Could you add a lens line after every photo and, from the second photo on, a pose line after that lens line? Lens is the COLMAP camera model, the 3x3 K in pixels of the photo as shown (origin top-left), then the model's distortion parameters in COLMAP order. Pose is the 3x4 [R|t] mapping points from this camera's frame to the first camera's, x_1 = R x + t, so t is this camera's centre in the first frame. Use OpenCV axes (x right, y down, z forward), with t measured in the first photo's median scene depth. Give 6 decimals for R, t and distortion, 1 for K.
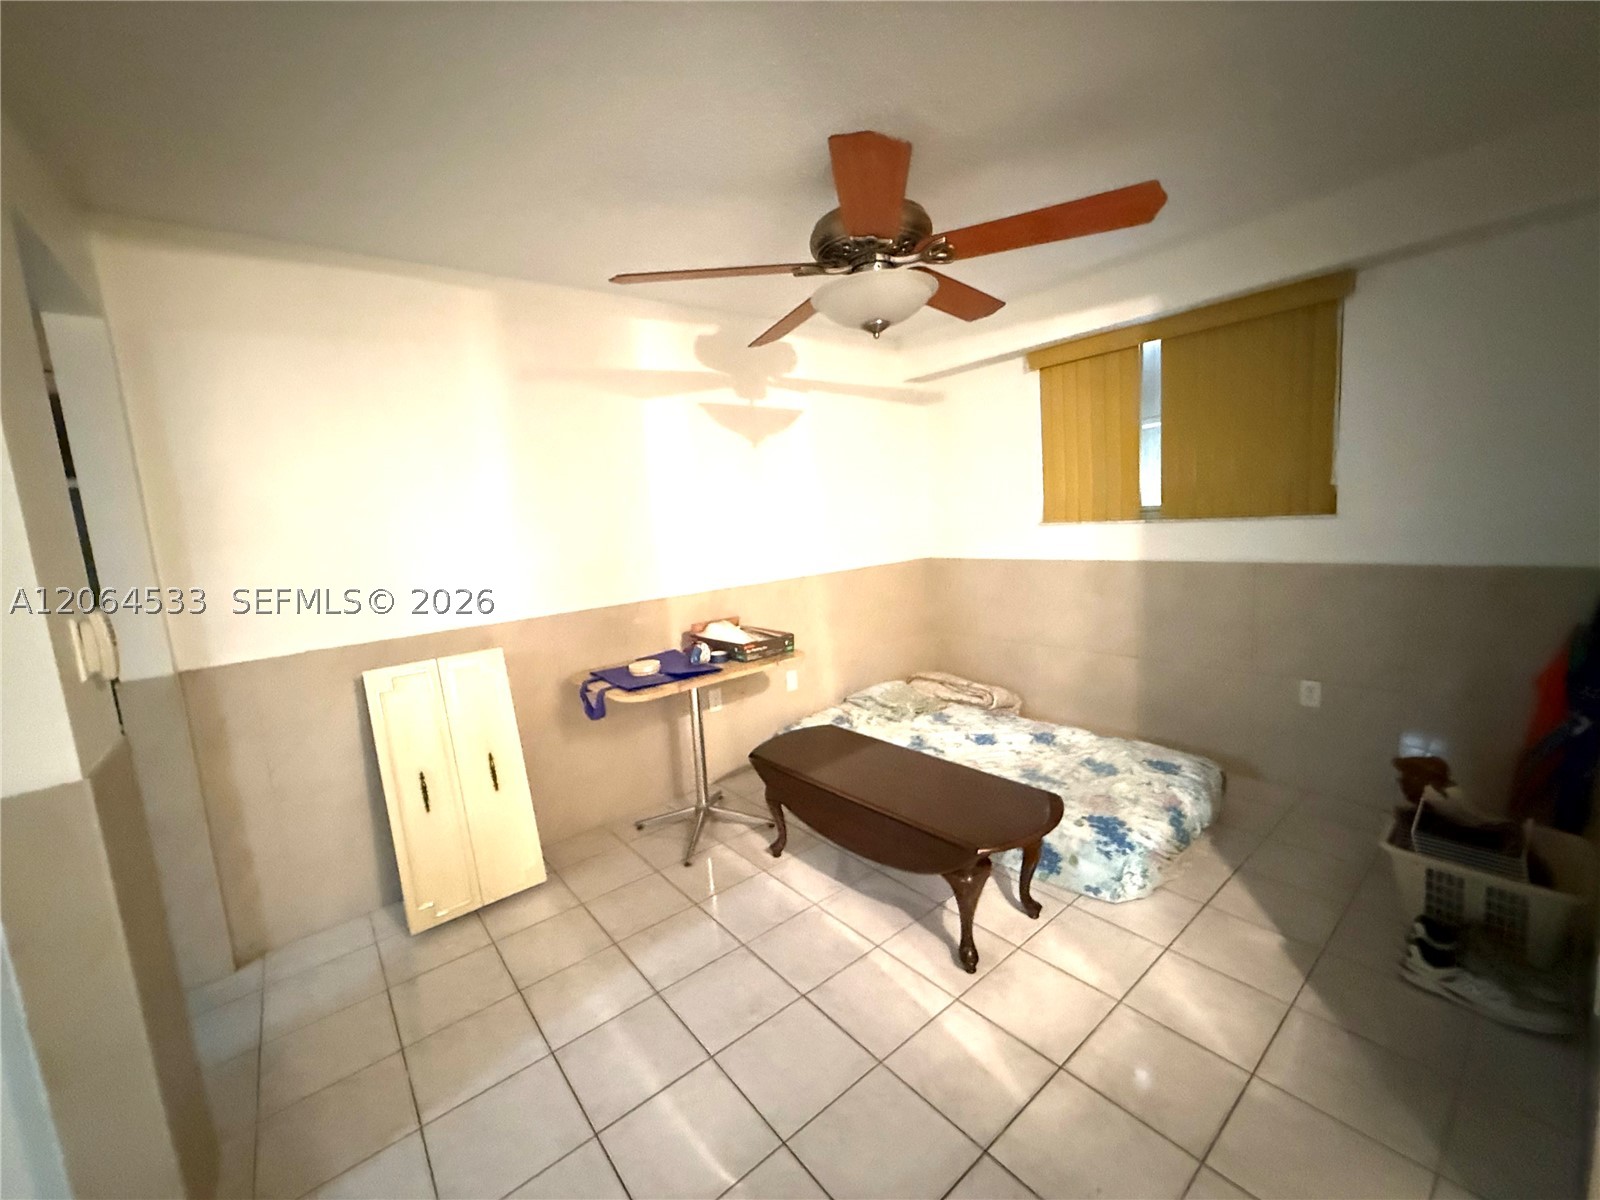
lens RADIAL K [[639.3, 0, 777.0], [0, 639.3, 588.8], [0, 0, 1]] dist [-0.000057, 0.000267]
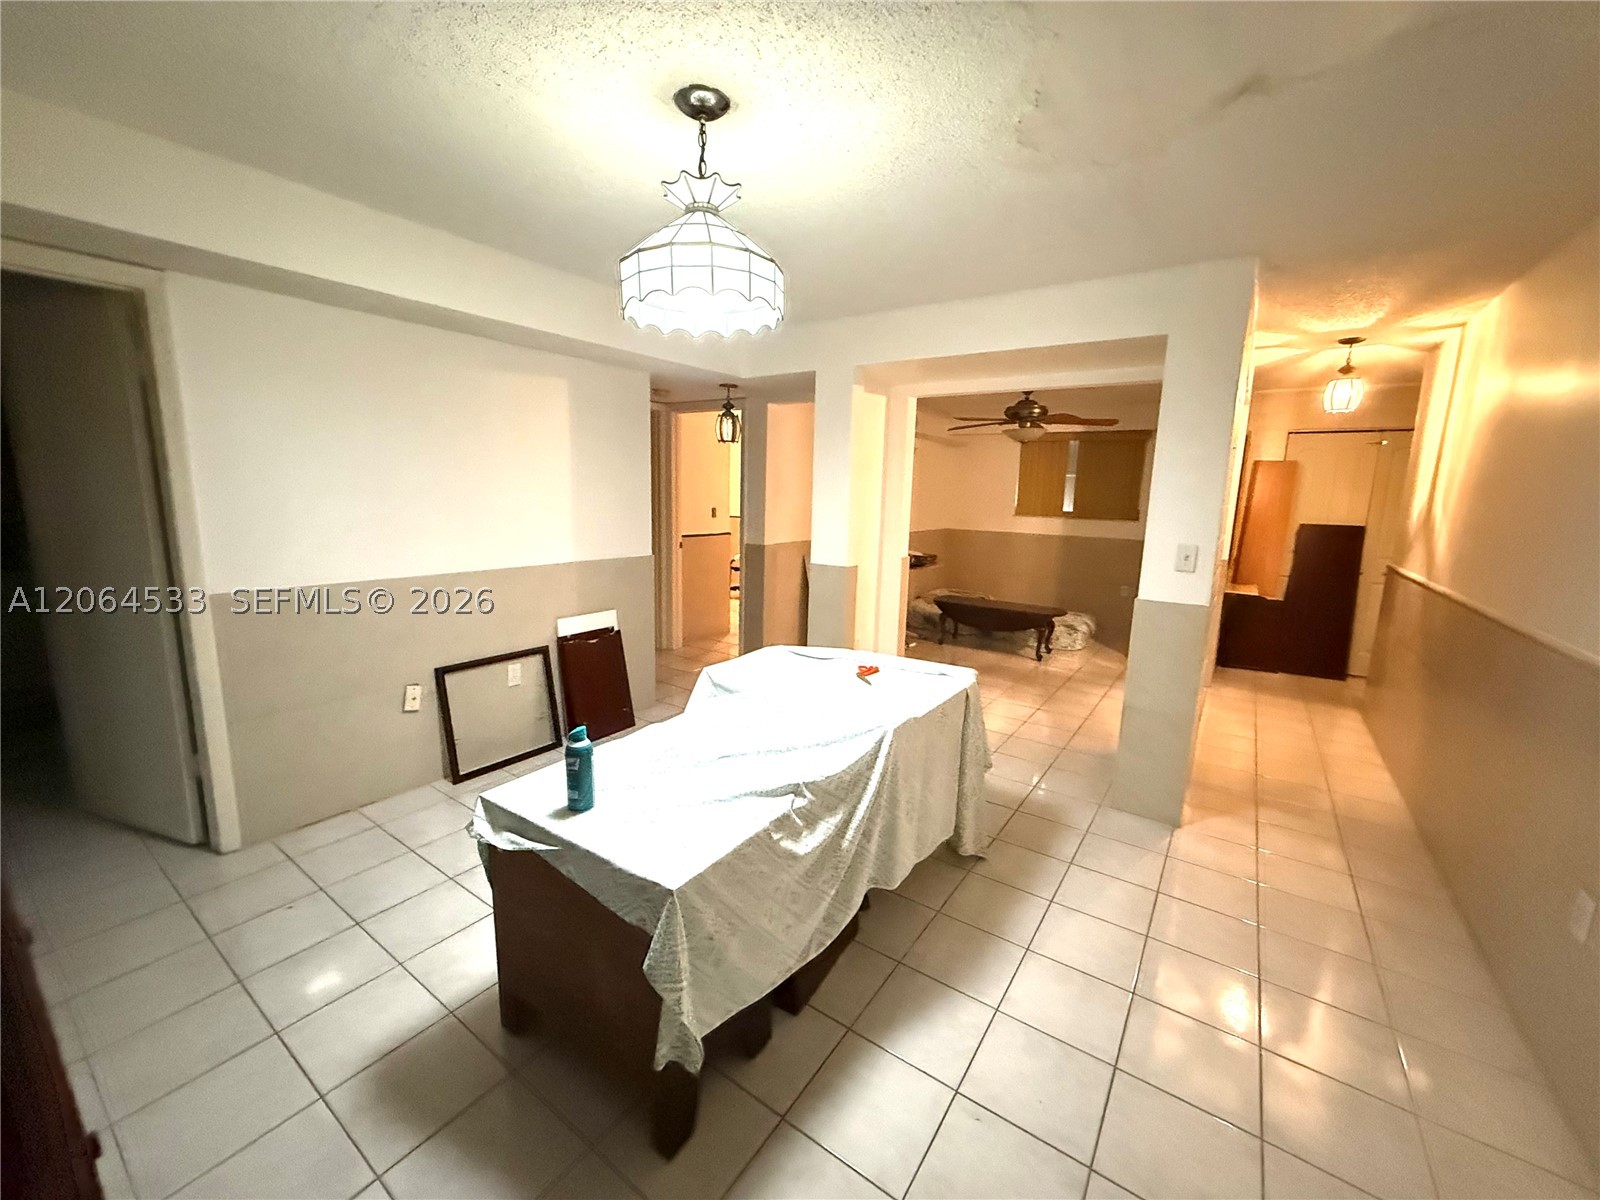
lens RADIAL K [[639.3, 0, 788.6], [0, 639.3, 588.0], [0, 0, 1]] dist [-0.000057, 0.000267]
pose [[0.952812, 0.054323, 0.298662, -1.053135], [-0.061400, 0.998010, 0.014358, 0.173957], [-0.297288, -0.032018, 0.954251, -0.907719]]
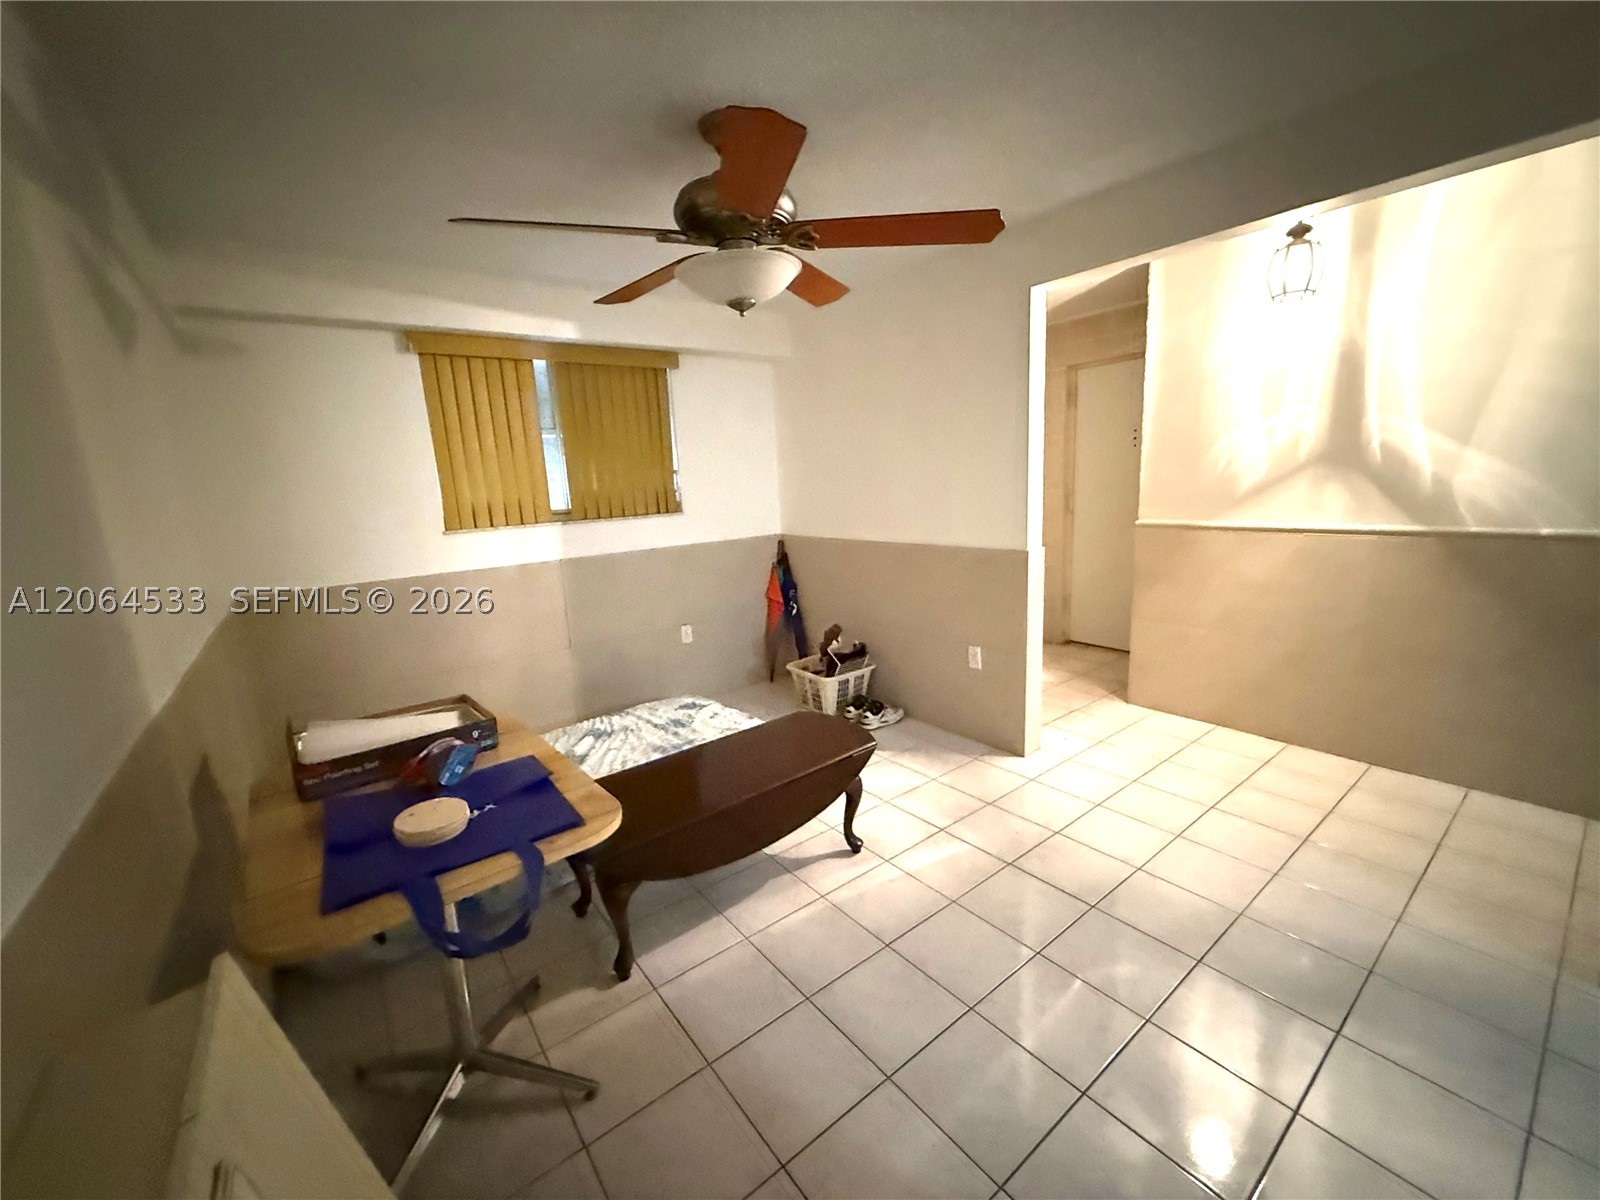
lens RADIAL K [[639.3, 0, 803.0], [0, 639.3, 602.8], [0, 0, 1]] dist [-0.000057, 0.000267]
pose [[0.016310, -0.124484, 0.992088, -0.544020], [0.170612, 0.978015, 0.119913, -0.034624], [-0.985203, 0.167306, 0.037189, 0.590753]]
